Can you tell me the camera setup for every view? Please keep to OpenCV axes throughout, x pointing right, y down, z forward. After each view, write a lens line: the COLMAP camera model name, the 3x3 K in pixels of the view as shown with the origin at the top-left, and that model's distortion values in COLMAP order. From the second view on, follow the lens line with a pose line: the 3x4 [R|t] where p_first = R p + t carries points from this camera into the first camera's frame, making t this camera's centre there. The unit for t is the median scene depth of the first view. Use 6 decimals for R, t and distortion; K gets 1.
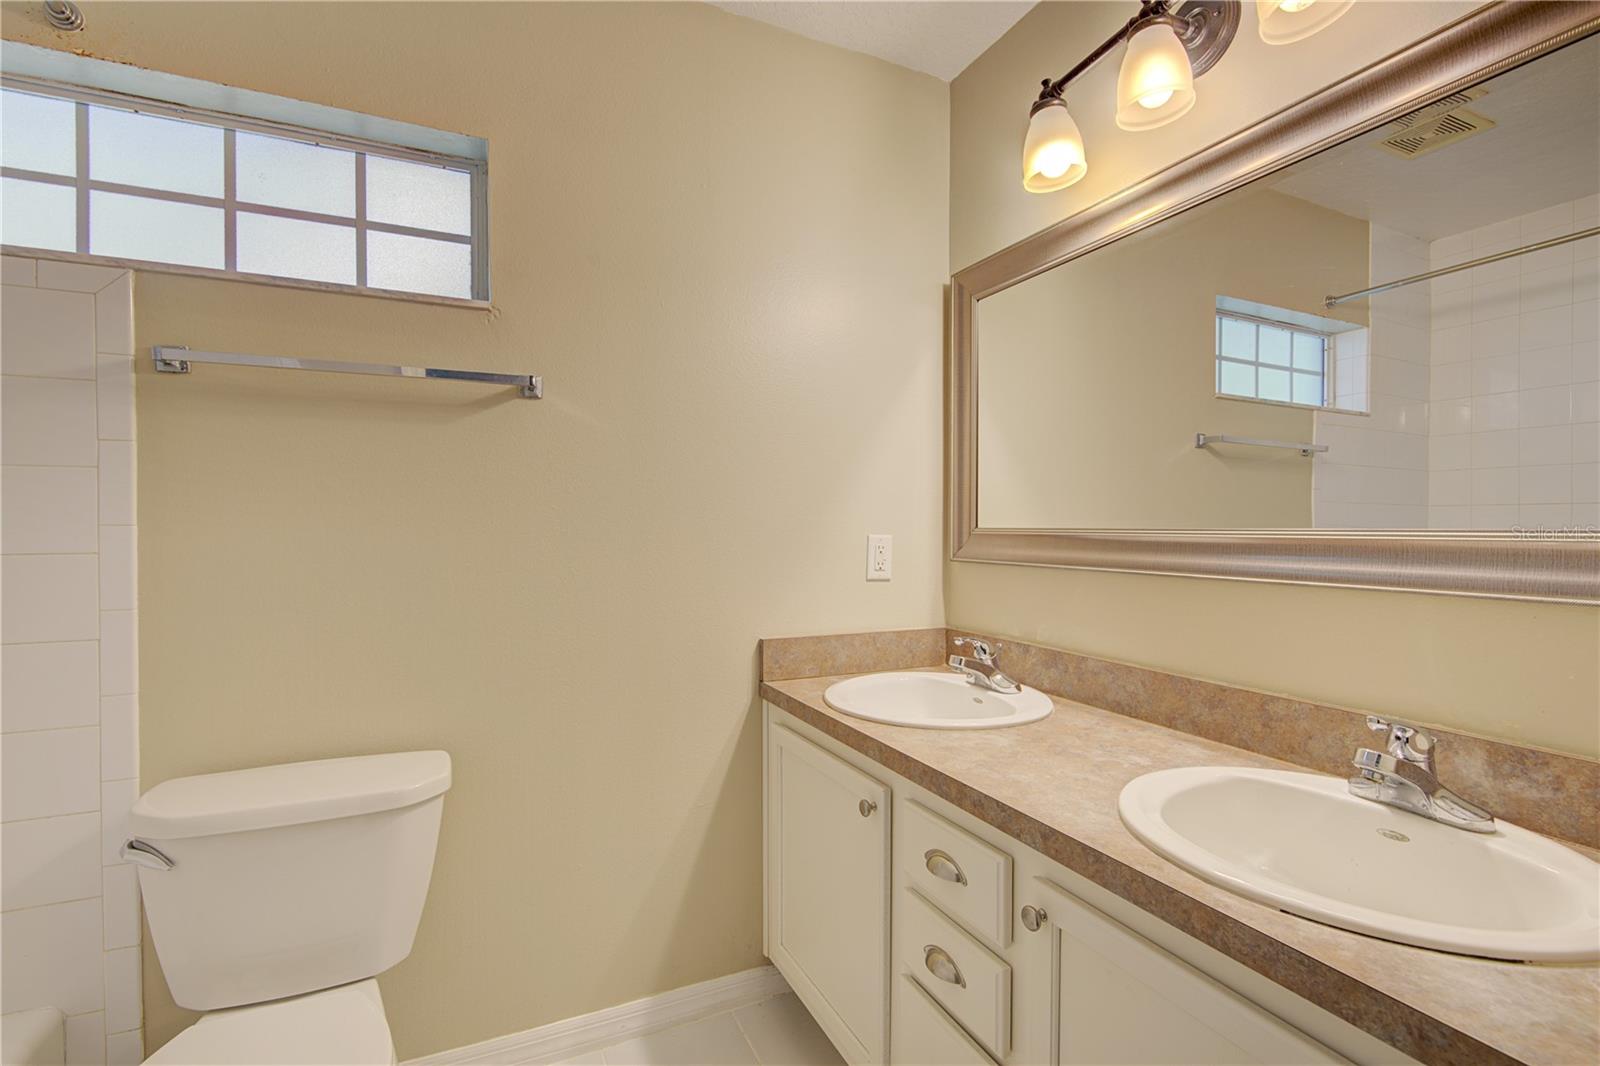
lens RADIAL K [[725.3, 0, 787.8], [0, 725.3, 536.6], [0, 0, 1]] dist [0.013080, -0.002817]
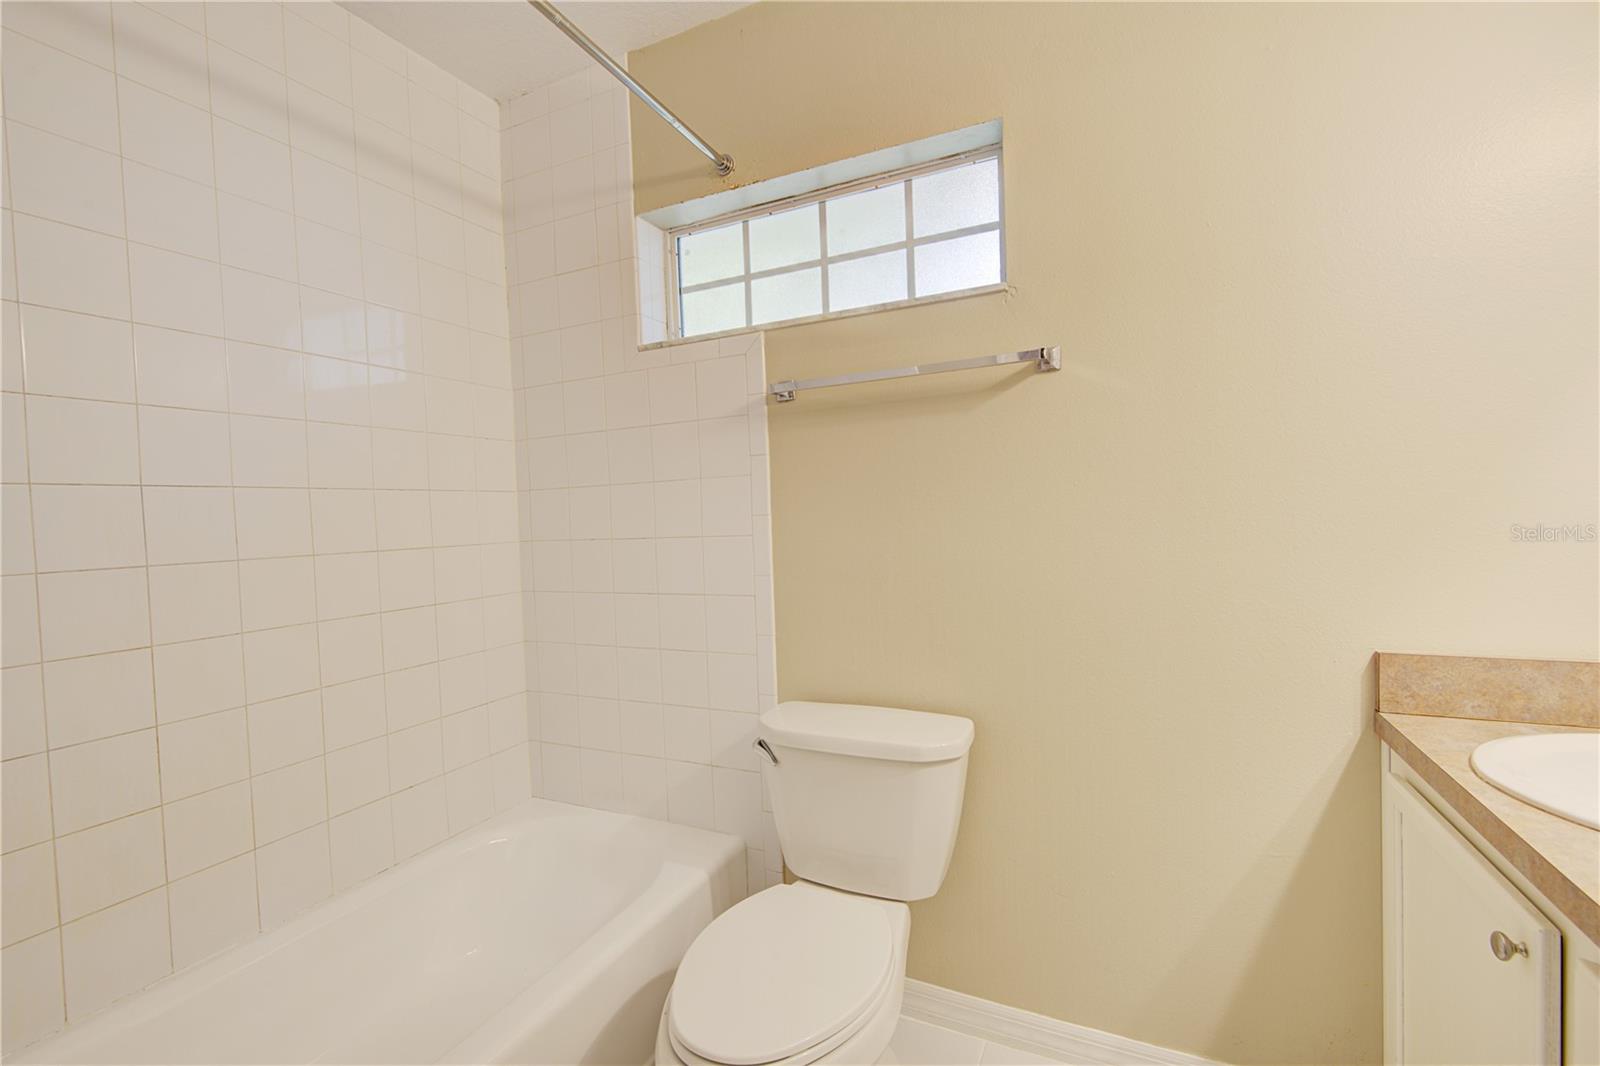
lens RADIAL K [[725.3, 0, 788.9], [0, 725.3, 532.4], [0, 0, 1]] dist [0.013080, -0.002817]
pose [[0.642538, -0.001504, -0.766252, 0.168276], [0.030348, 0.999263, 0.023487, -0.012055], [0.765653, -0.038345, 0.642110, 0.120117]]
